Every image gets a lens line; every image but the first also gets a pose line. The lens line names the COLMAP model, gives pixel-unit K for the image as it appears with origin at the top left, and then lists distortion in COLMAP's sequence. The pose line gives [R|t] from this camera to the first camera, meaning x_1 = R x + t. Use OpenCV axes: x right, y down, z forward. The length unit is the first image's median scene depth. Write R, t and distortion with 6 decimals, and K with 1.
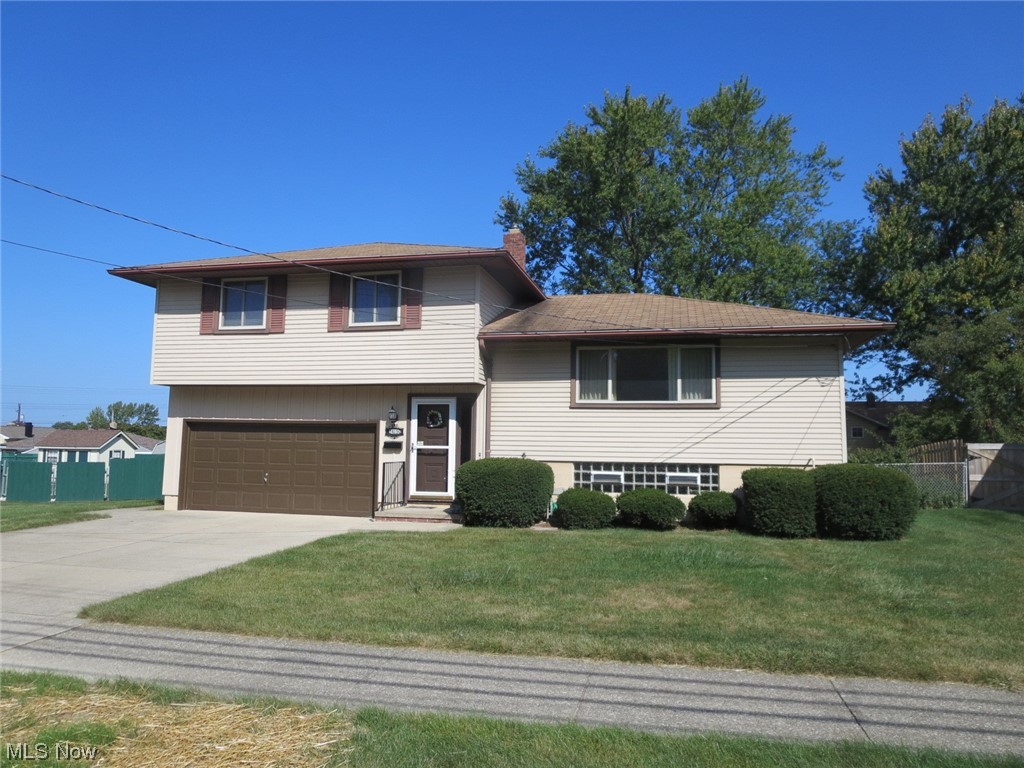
lens RADIAL K [[725.1, 0, 511.9], [0, 725.1, 384.3], [0, 0, 1]] dist [-0.026983, 0.012107]
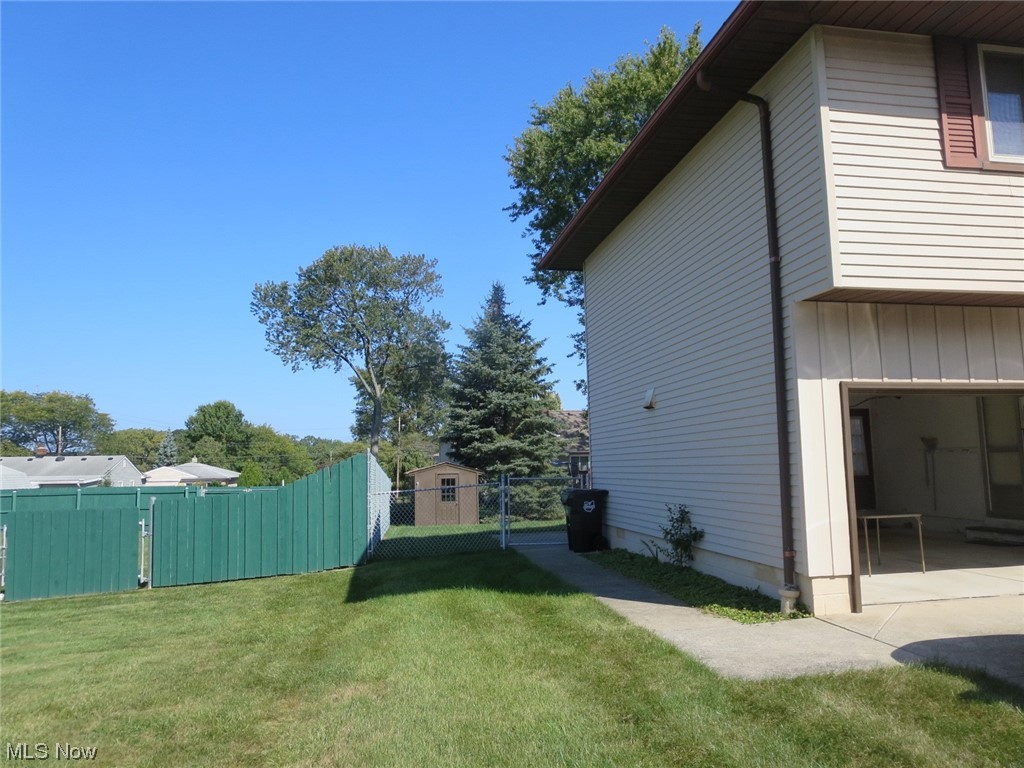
lens RADIAL K [[725.1, 0, 505.4], [0, 725.1, 381.9], [0, 0, 1]] dist [-0.026983, 0.012107]
pose [[0.926946, 0.009761, 0.375068, -0.859467], [0.001426, 0.999563, -0.029540, 0.065148], [-0.375192, 0.027917, 0.926527, 0.767854]]
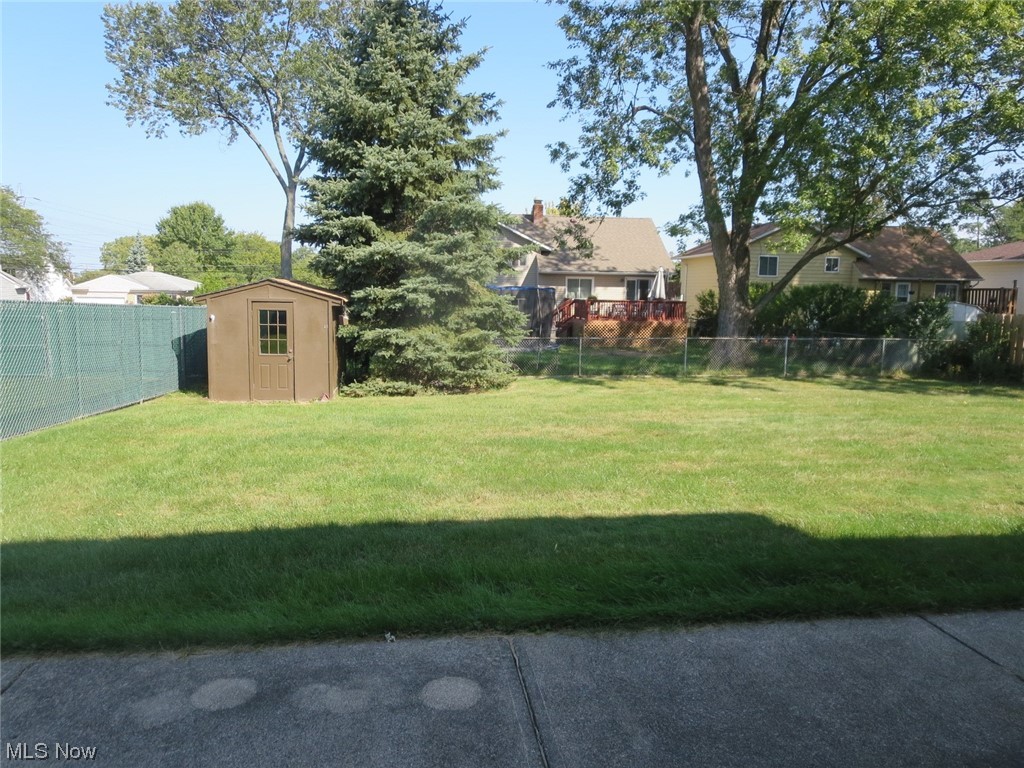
lens RADIAL K [[725.1, 0, 514.2], [0, 725.1, 389.4], [0, 0, 1]] dist [-0.026983, 0.012107]
pose [[0.938931, -0.046995, 0.340882, -0.320476], [-0.033009, 0.973761, 0.225166, 0.132646], [-0.342519, -0.222667, 0.912743, 1.542245]]
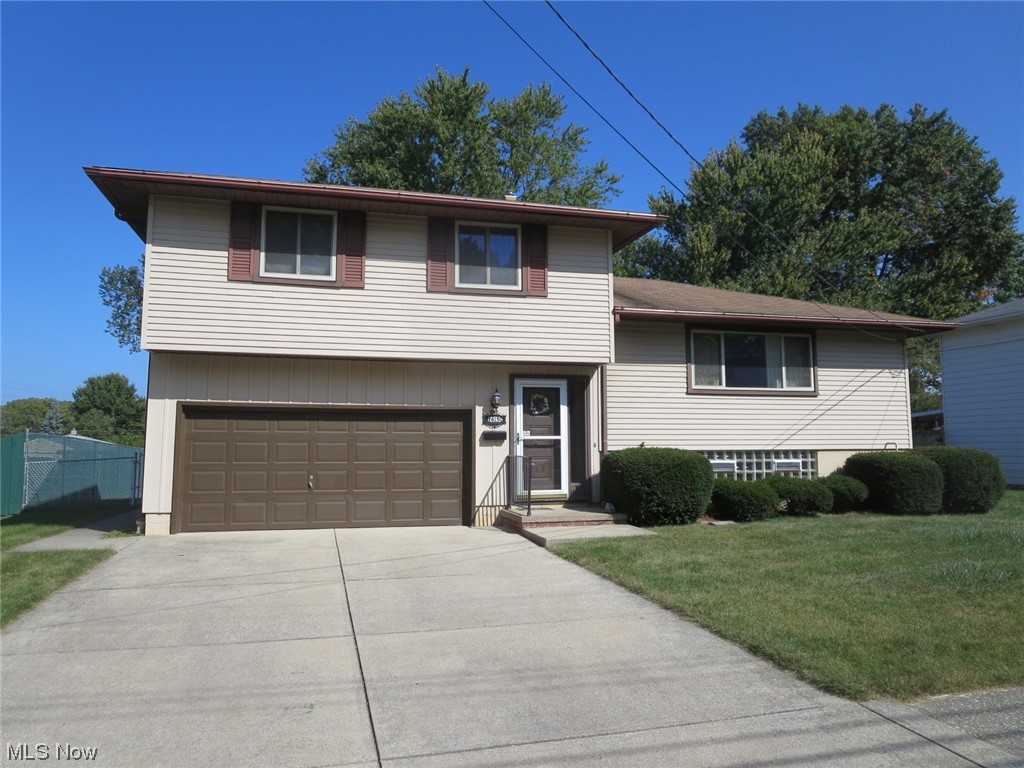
lens RADIAL K [[725.1, 0, 509.6], [0, 725.1, 383.1], [0, 0, 1]] dist [-0.026983, 0.012107]
pose [[0.886341, 0.023157, 0.462454, -0.543470], [-0.026095, 0.999659, -0.000045, 0.024283], [-0.462298, -0.012028, 0.886643, 0.267074]]
